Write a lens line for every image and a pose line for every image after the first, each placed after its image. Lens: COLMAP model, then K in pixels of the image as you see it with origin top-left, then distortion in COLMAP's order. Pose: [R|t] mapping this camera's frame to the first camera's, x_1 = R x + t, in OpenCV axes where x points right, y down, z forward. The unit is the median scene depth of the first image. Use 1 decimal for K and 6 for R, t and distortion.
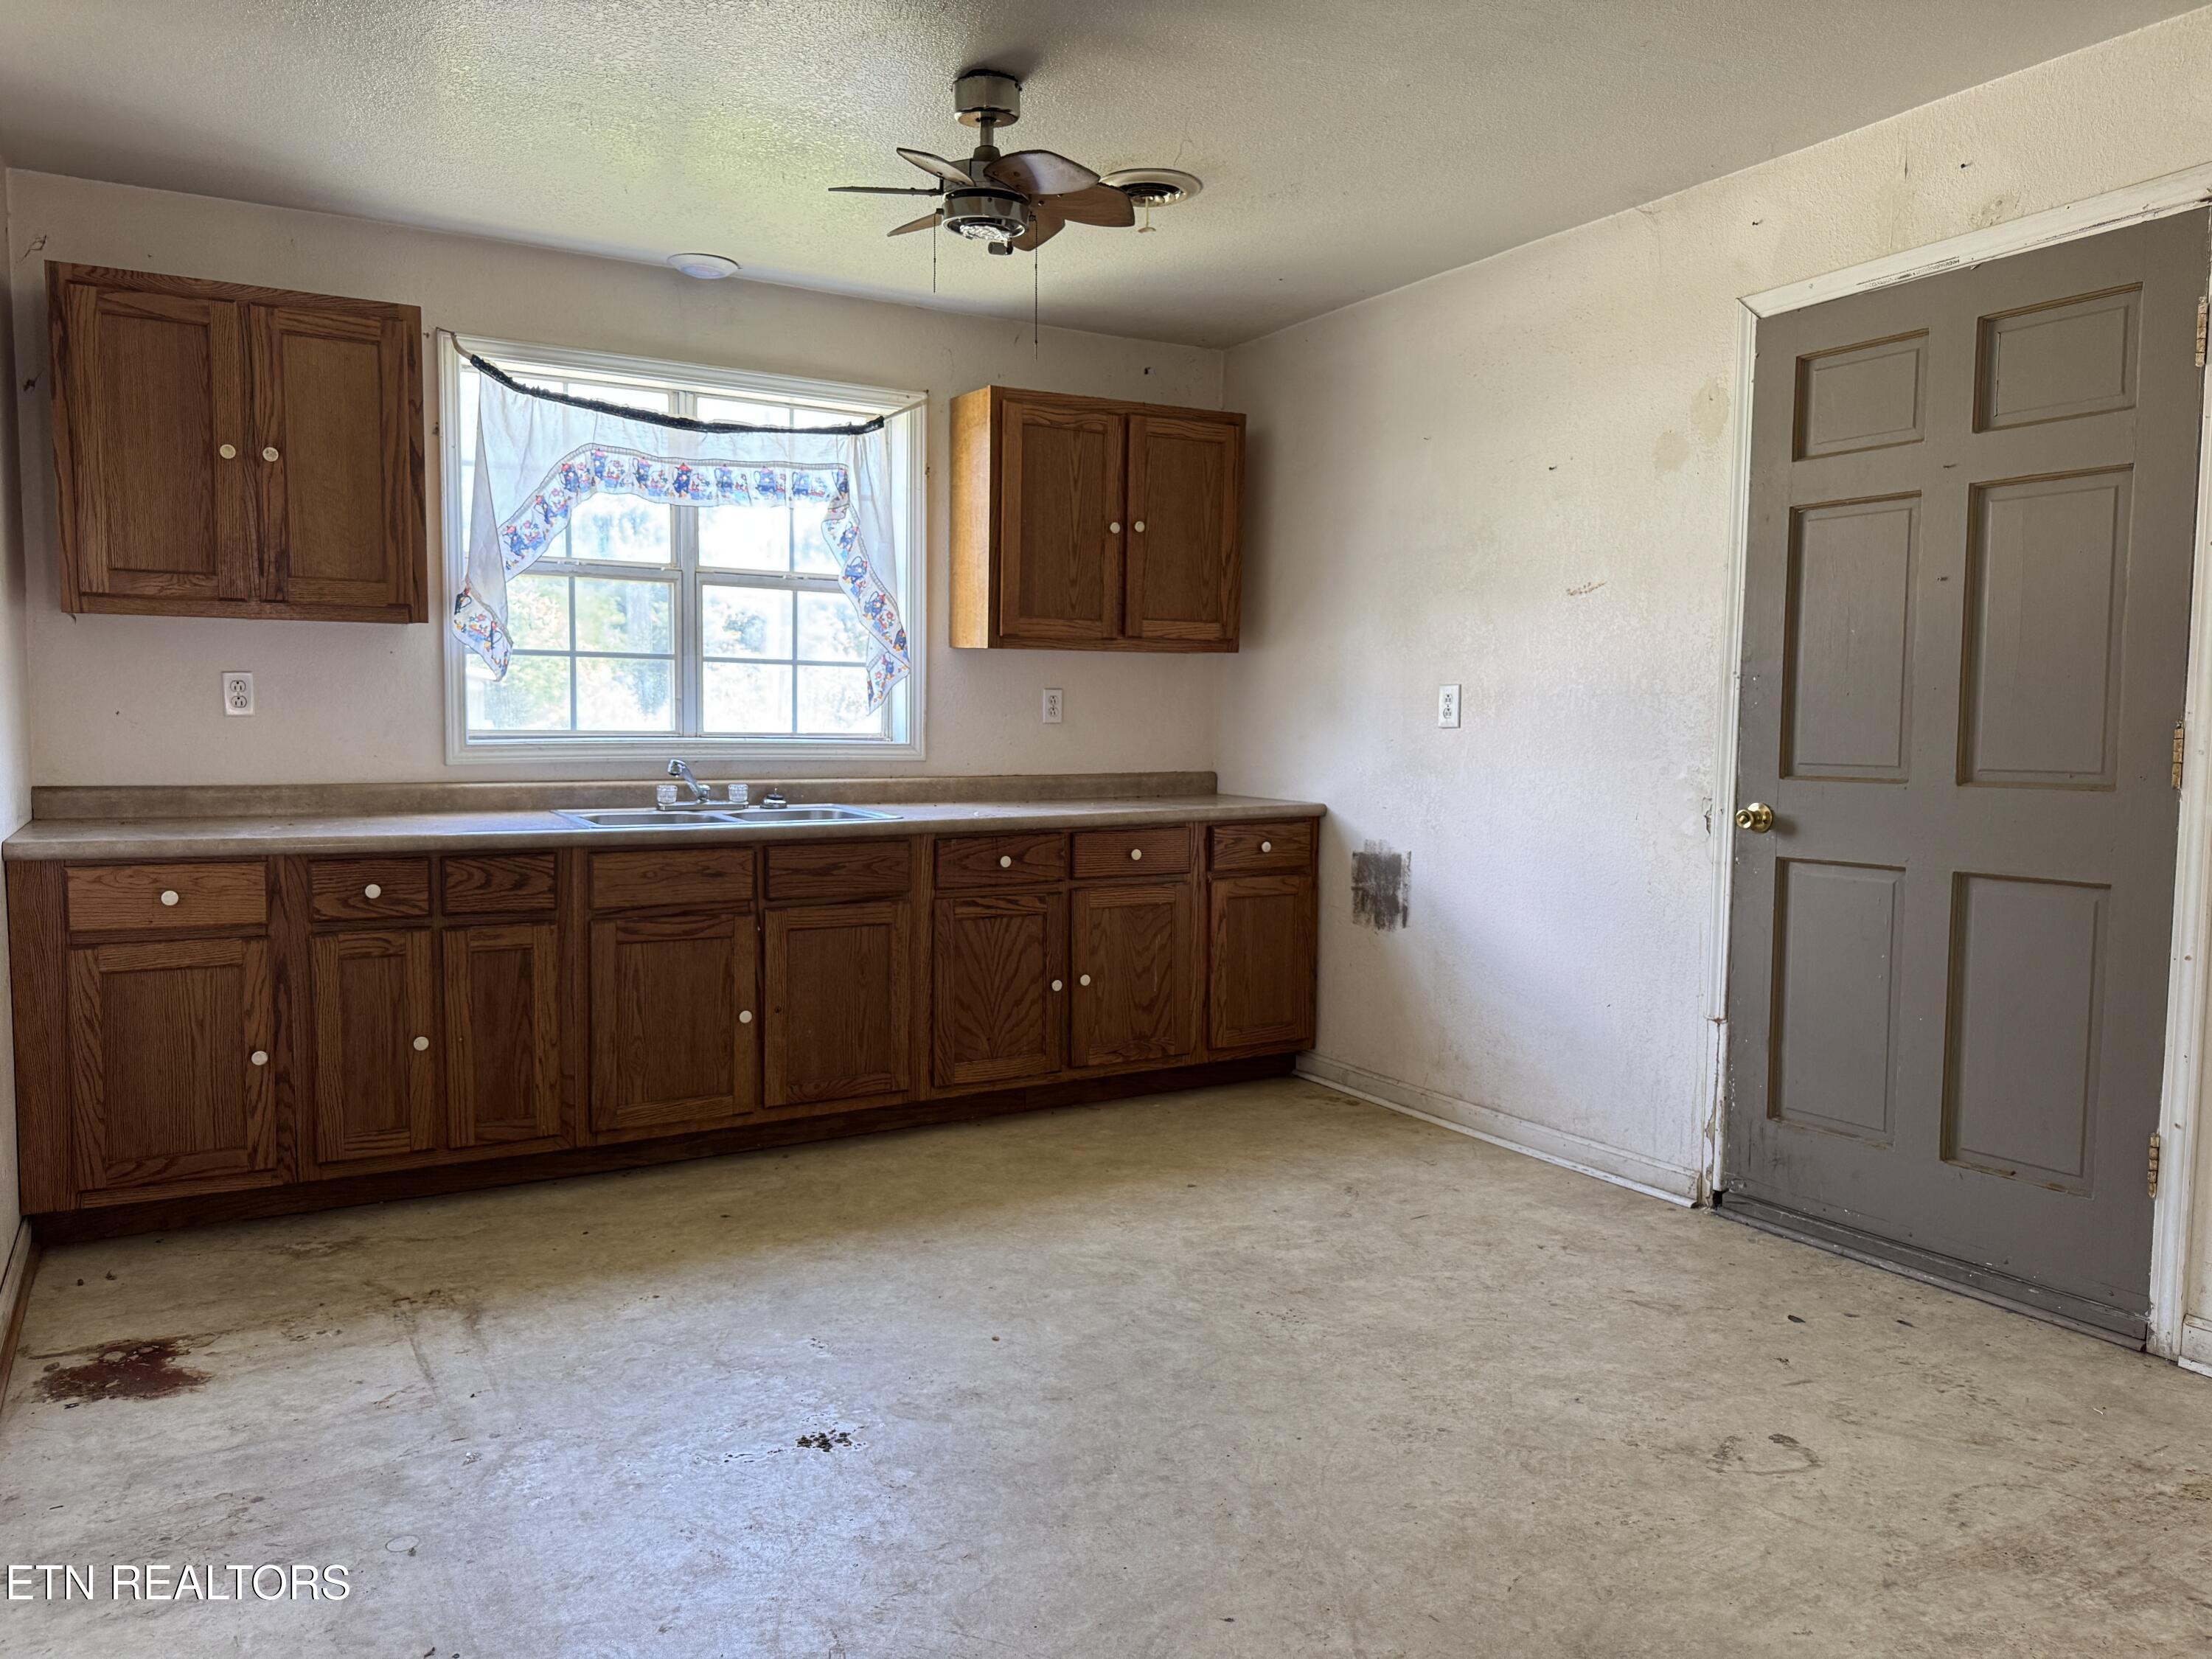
lens RADIAL K [[1572.6, 0, 1106.0], [0, 1572.6, 829.5], [0, 0, 1]] dist [-0.001855, -0.001484]
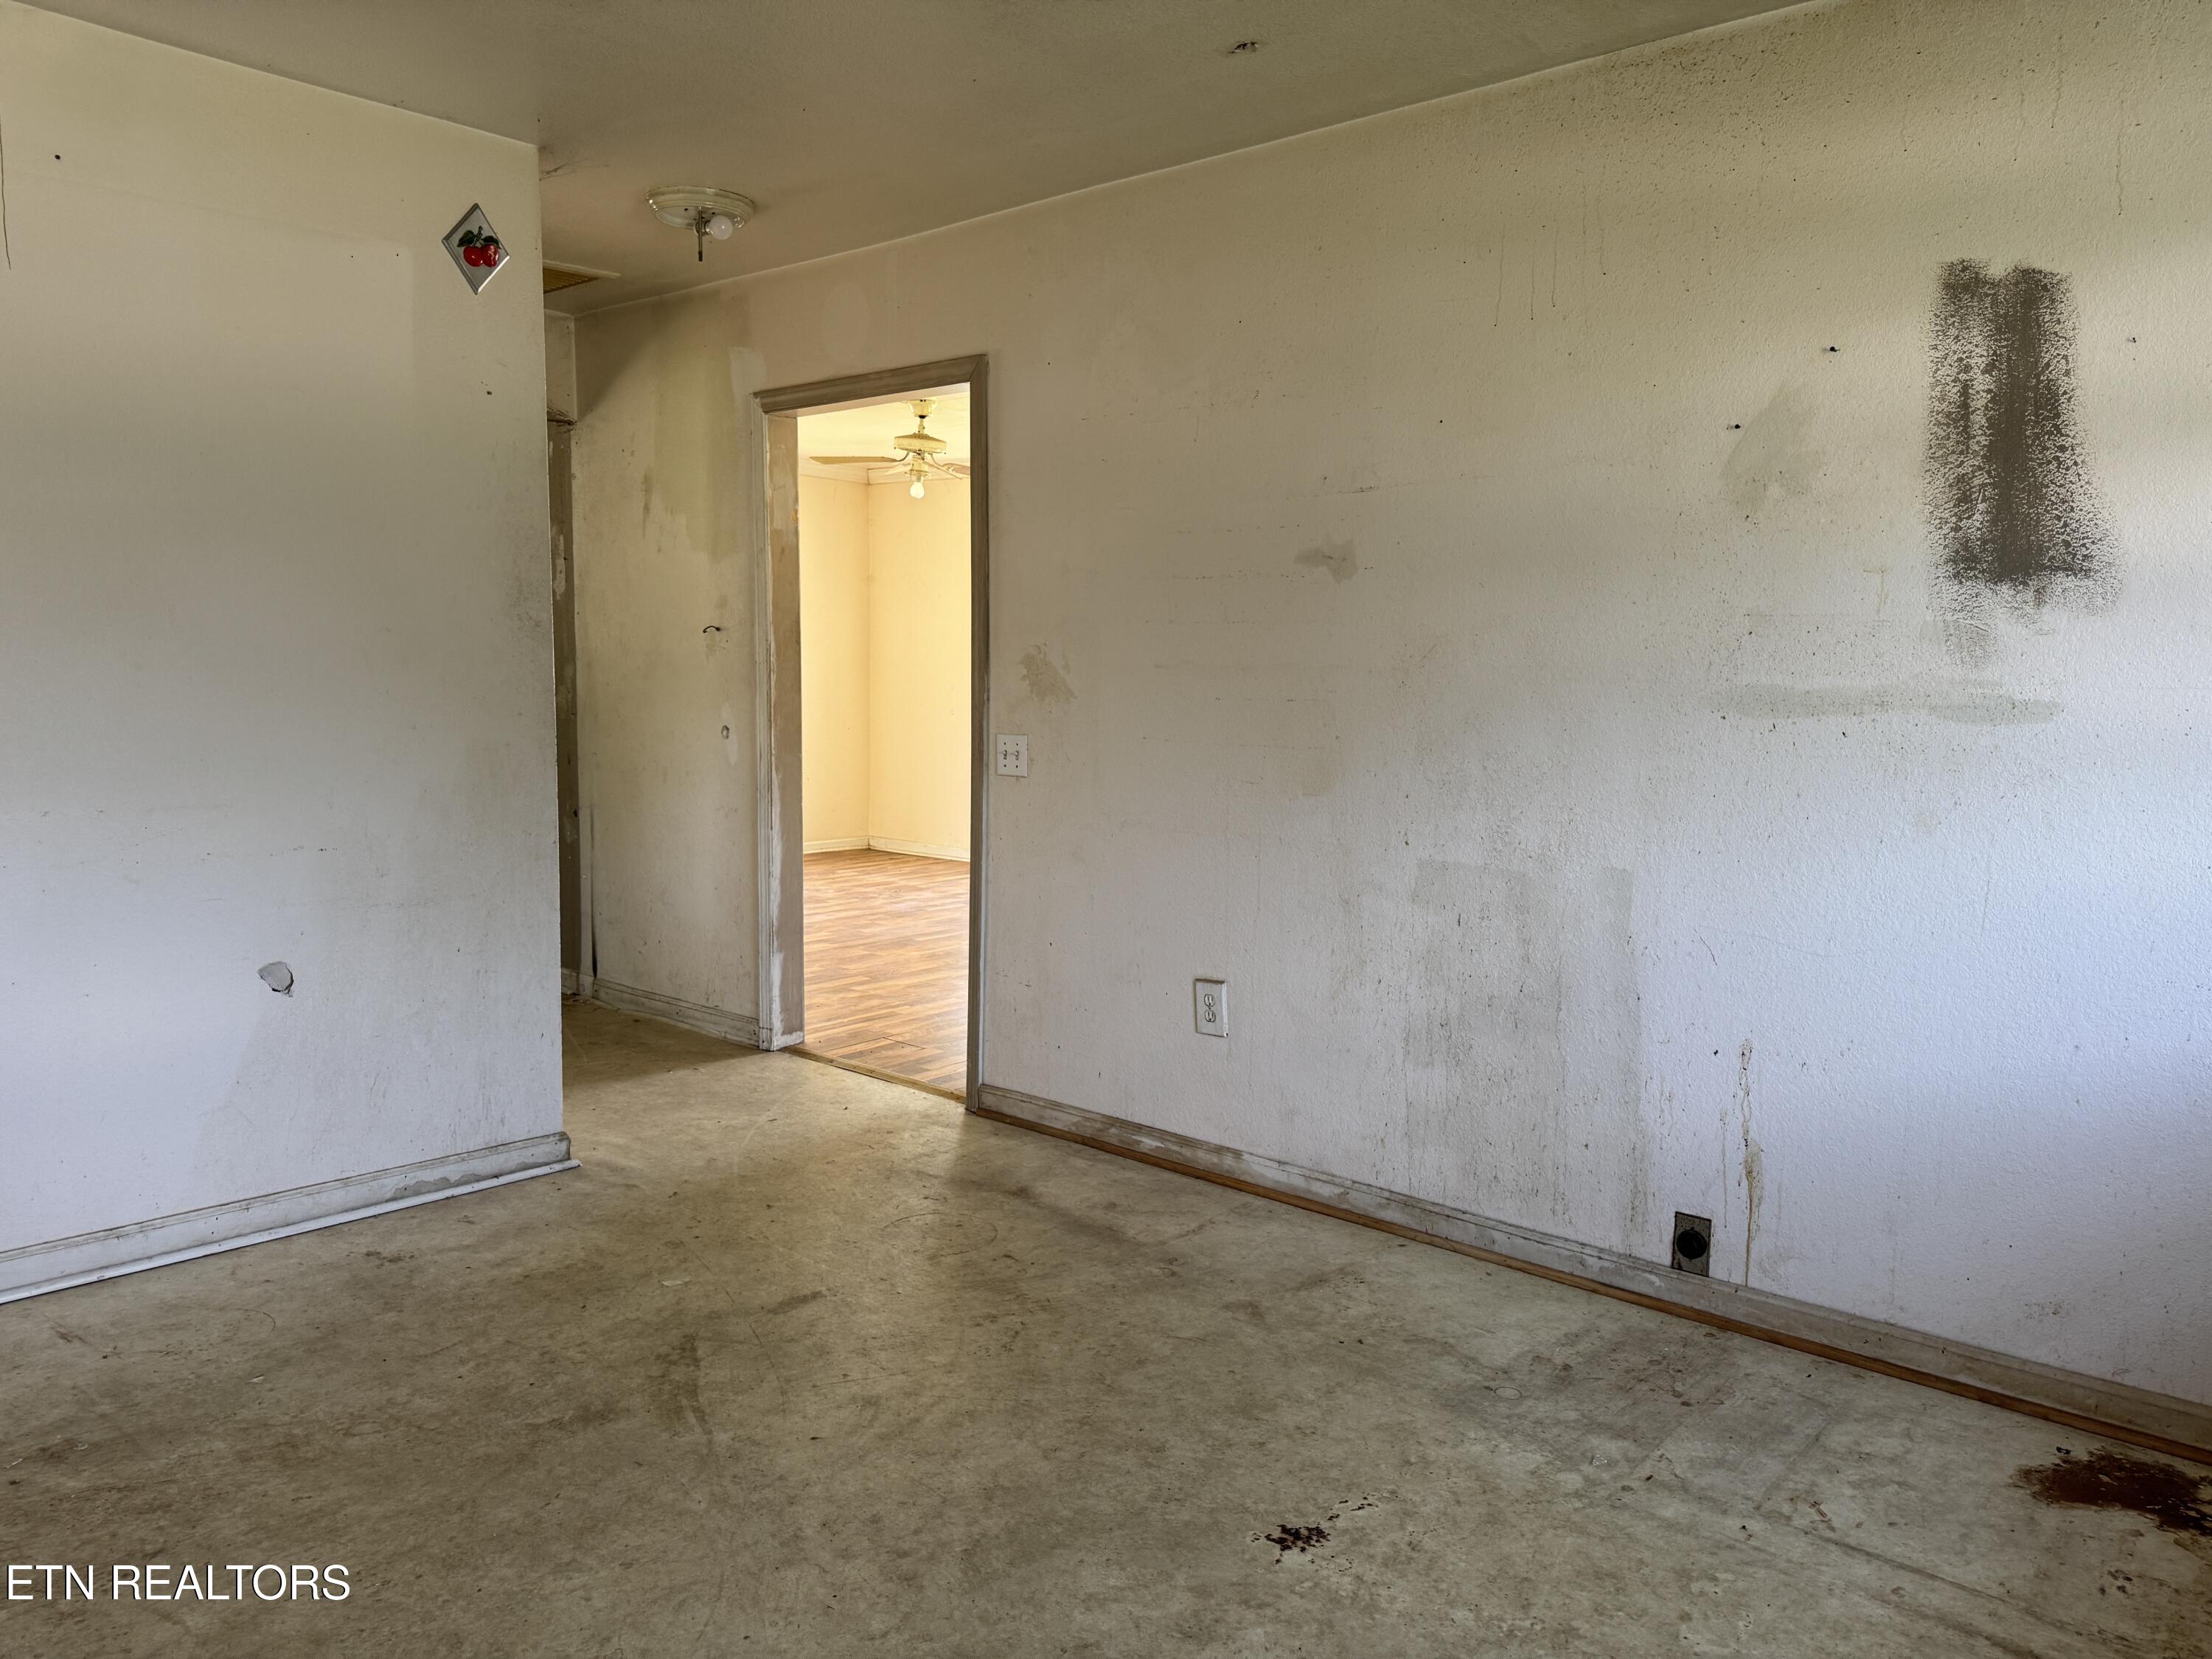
lens RADIAL K [[1572.6, 0, 1106.0], [0, 1572.6, 829.5], [0, 0, 1]] dist [-0.001855, -0.001484]
pose [[-0.949990, 0.010212, -0.312113, 0.198454], [-0.046461, 0.983719, 0.173602, -0.151643], [0.308804, 0.179422, -0.934049, 1.761572]]
